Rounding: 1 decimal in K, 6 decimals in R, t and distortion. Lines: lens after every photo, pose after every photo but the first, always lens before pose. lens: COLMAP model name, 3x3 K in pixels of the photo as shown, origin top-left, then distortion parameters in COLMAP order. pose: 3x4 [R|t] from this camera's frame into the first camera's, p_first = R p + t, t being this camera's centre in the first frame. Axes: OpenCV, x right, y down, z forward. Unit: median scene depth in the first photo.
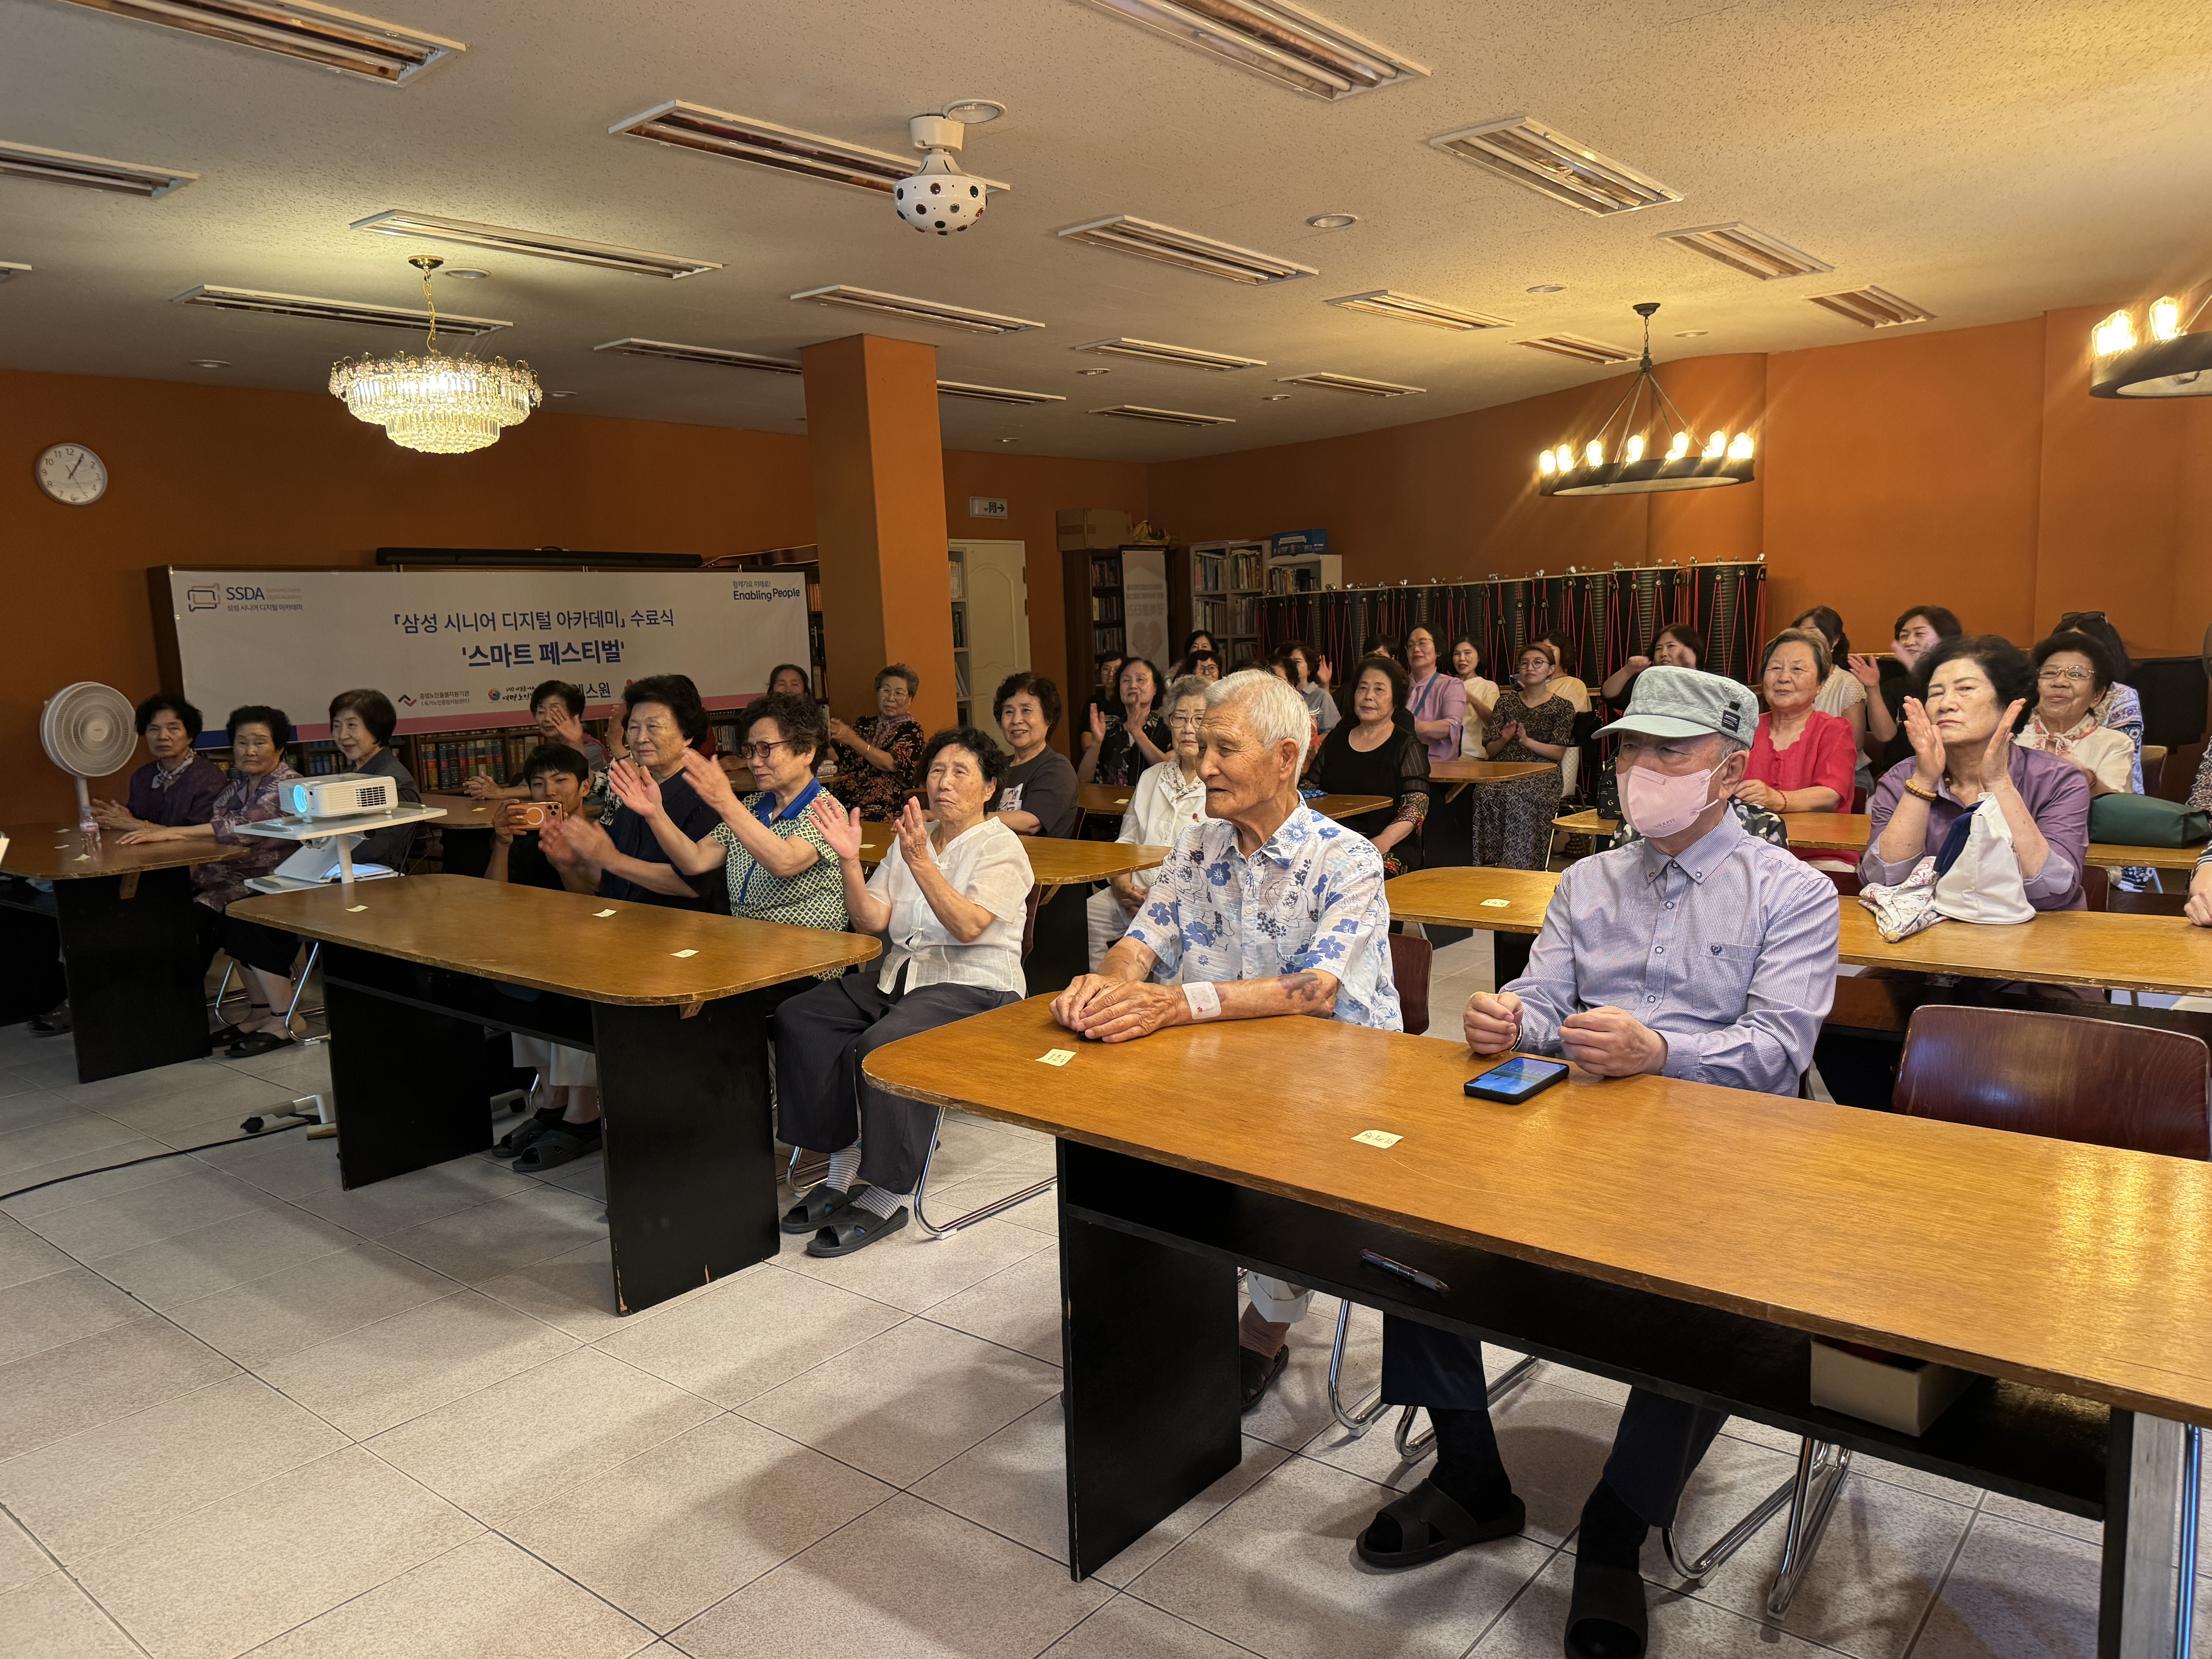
lens RADIAL K [[1561.3, 0, 1116.6], [0, 1561.3, 870.3], [0, 0, 1]] dist [0.083003, -0.147191]
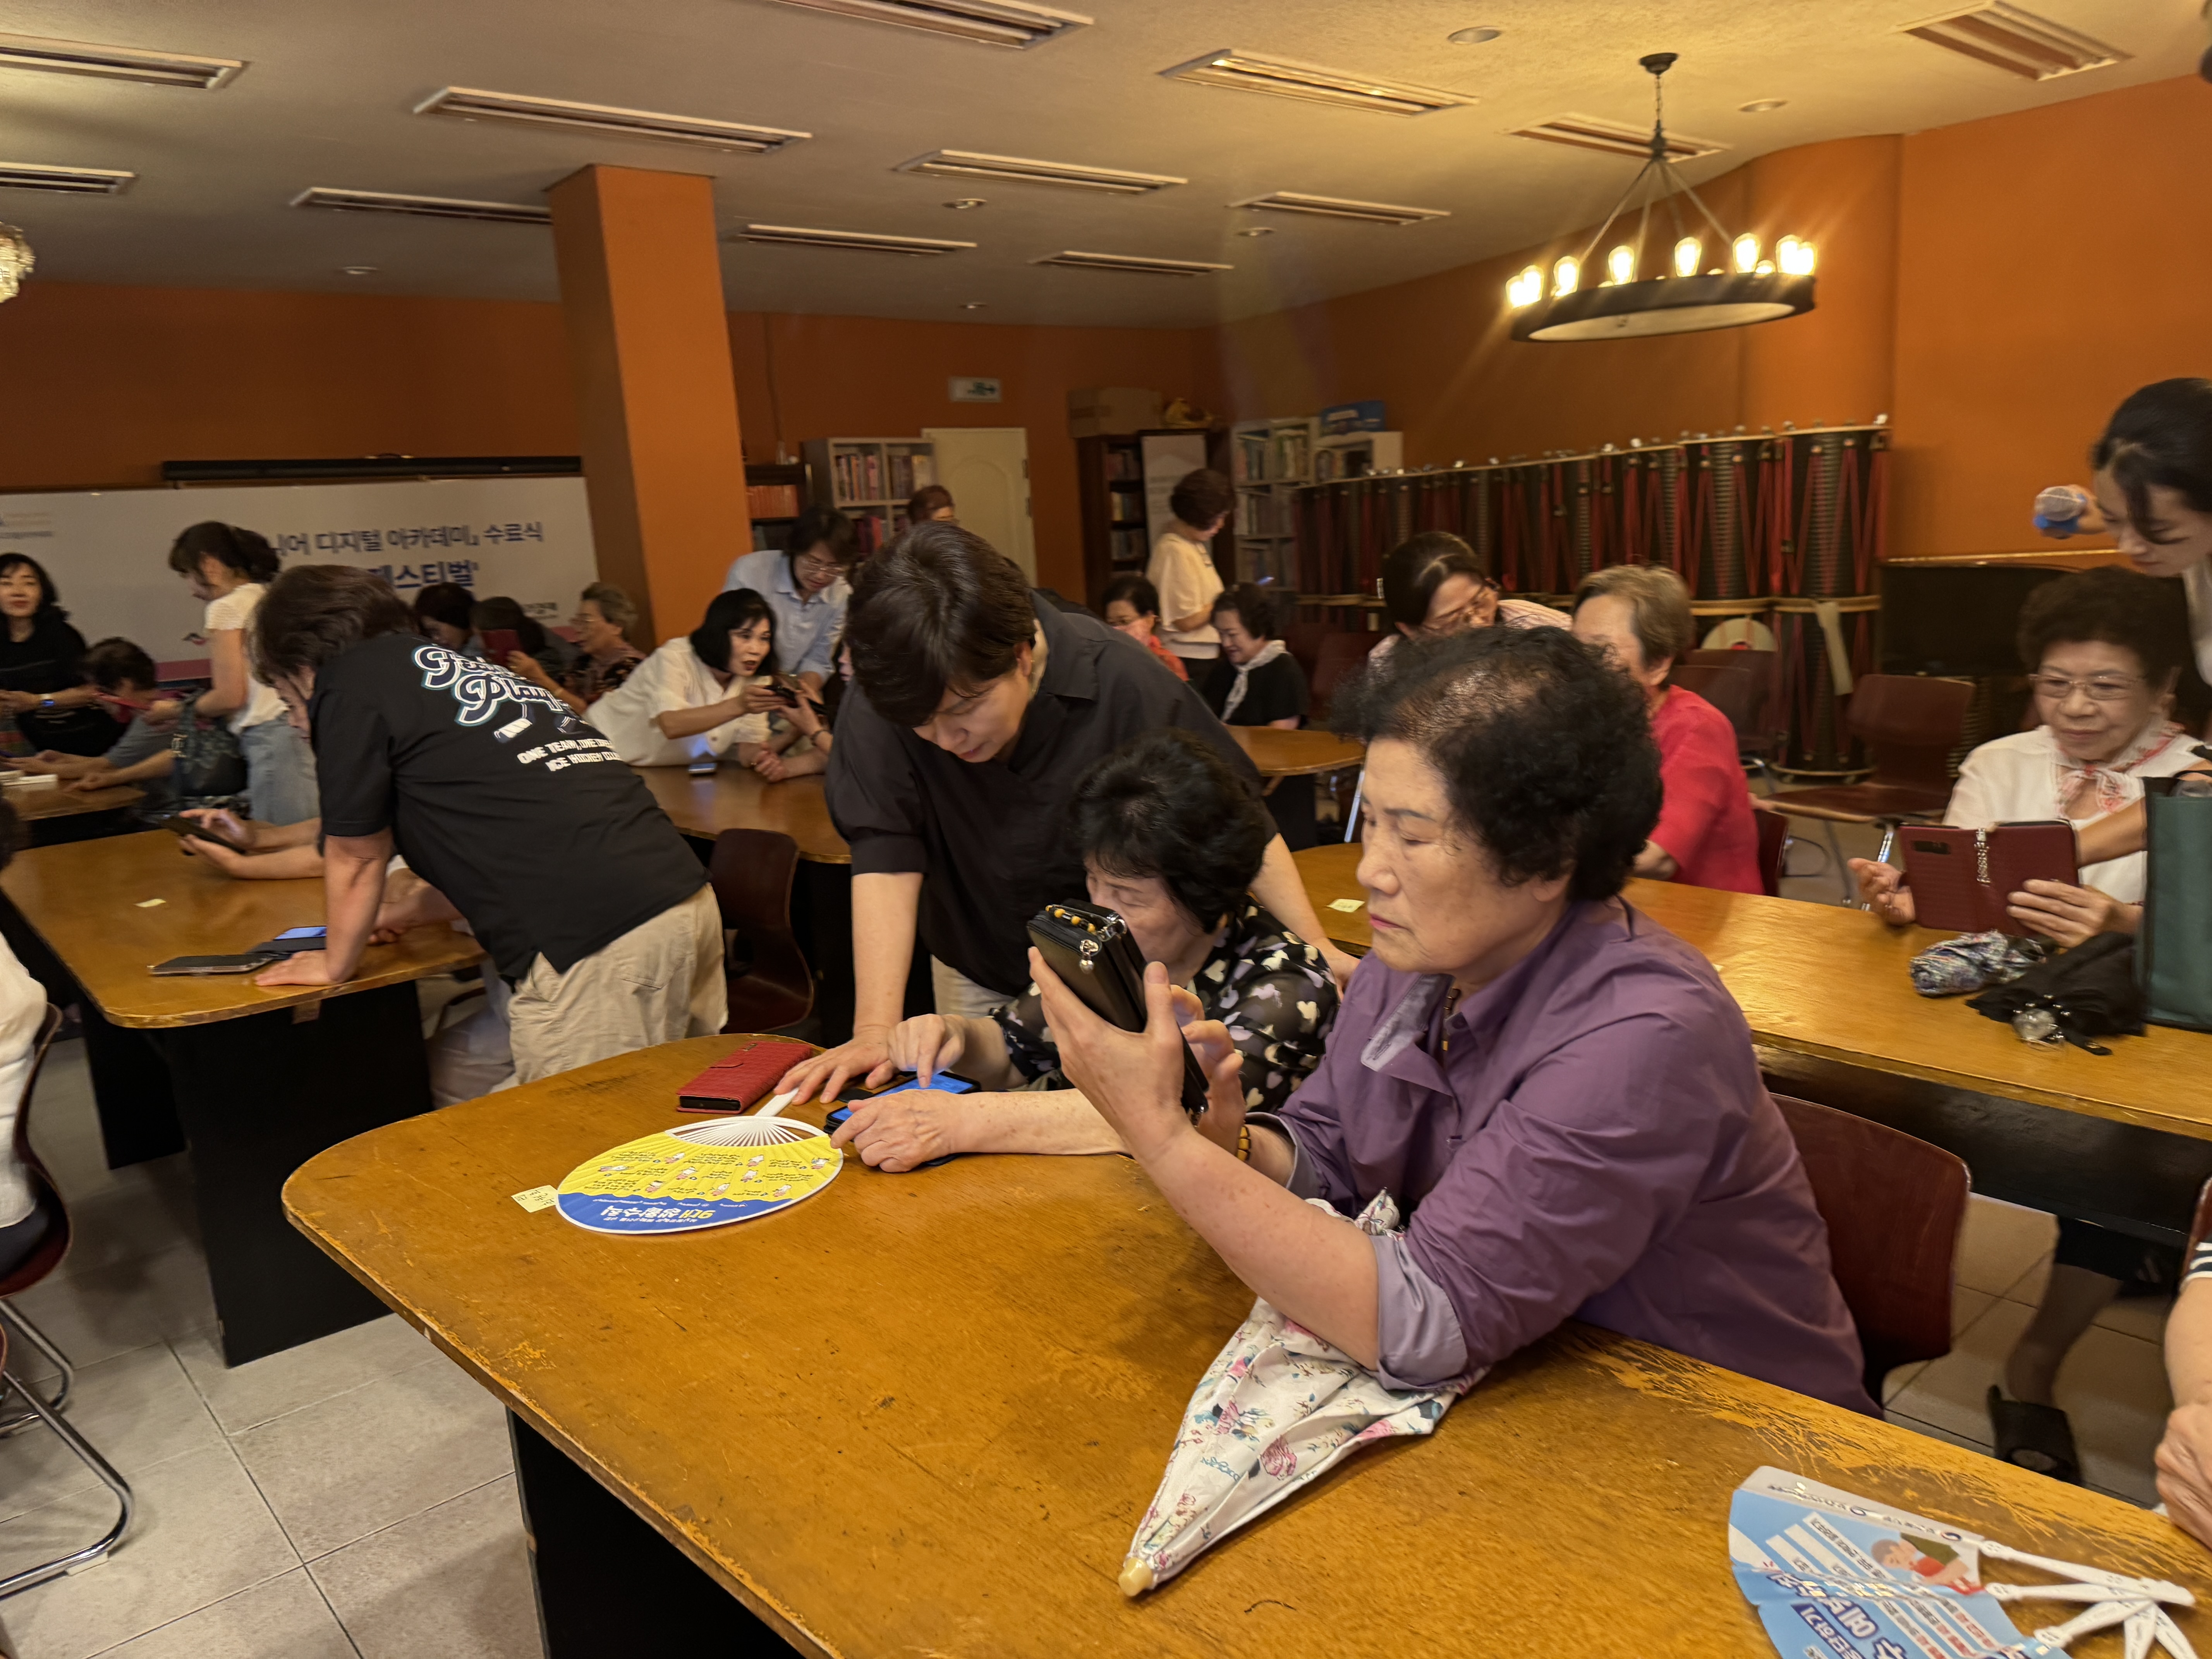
lens RADIAL K [[1593.8, 0, 1090.6], [0, 1593.8, 861.7], [0, 0, 1]] dist [0.009732, -0.024448]
pose [[0.985212, 0.013878, -0.170775, 0.173377], [-0.004222, 0.998378, 0.056776, -0.034288], [0.171286, -0.055216, 0.983673, 0.198650]]
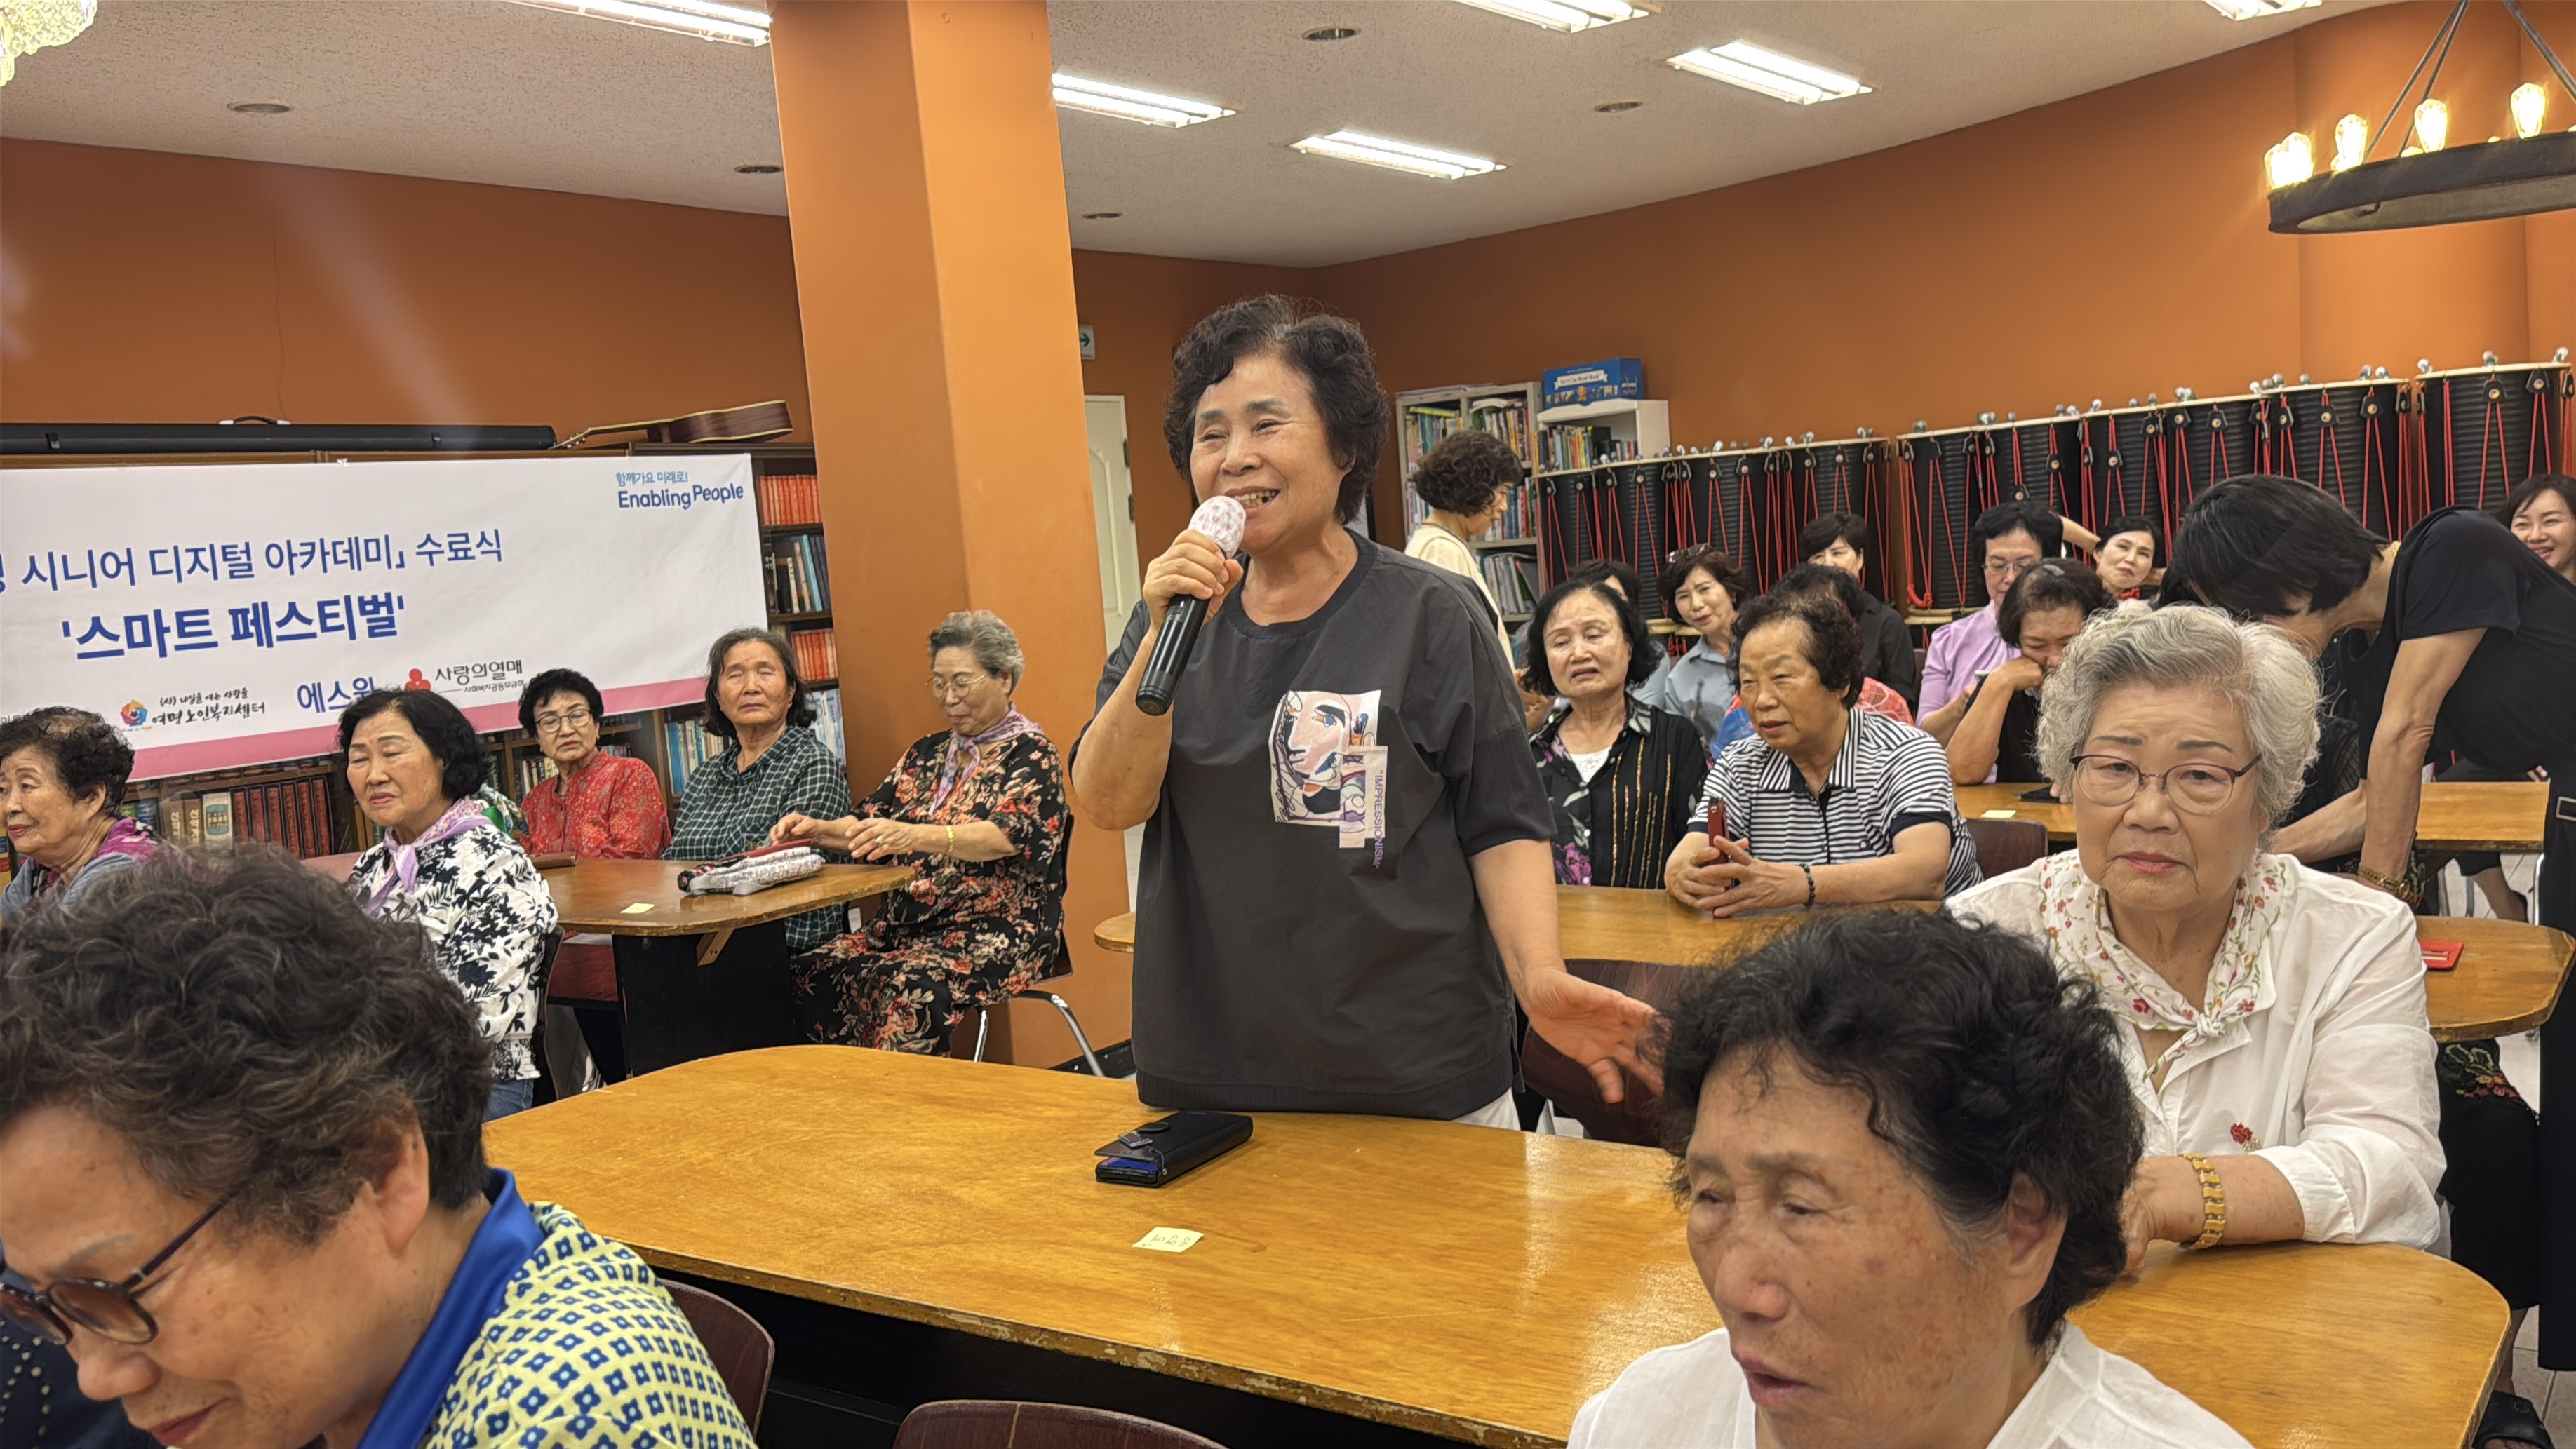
lens RADIAL K [[2117.7, 0, 1288.0], [0, 2117.7, 724.5], [0, 0, 1]] dist [0.031663, -0.078397]
pose [[0.996214, -0.045602, 0.074016, -0.083135], [0.050917, 0.996135, -0.071579, -0.041182], [-0.070466, 0.075076, 0.994685, 0.307719]]
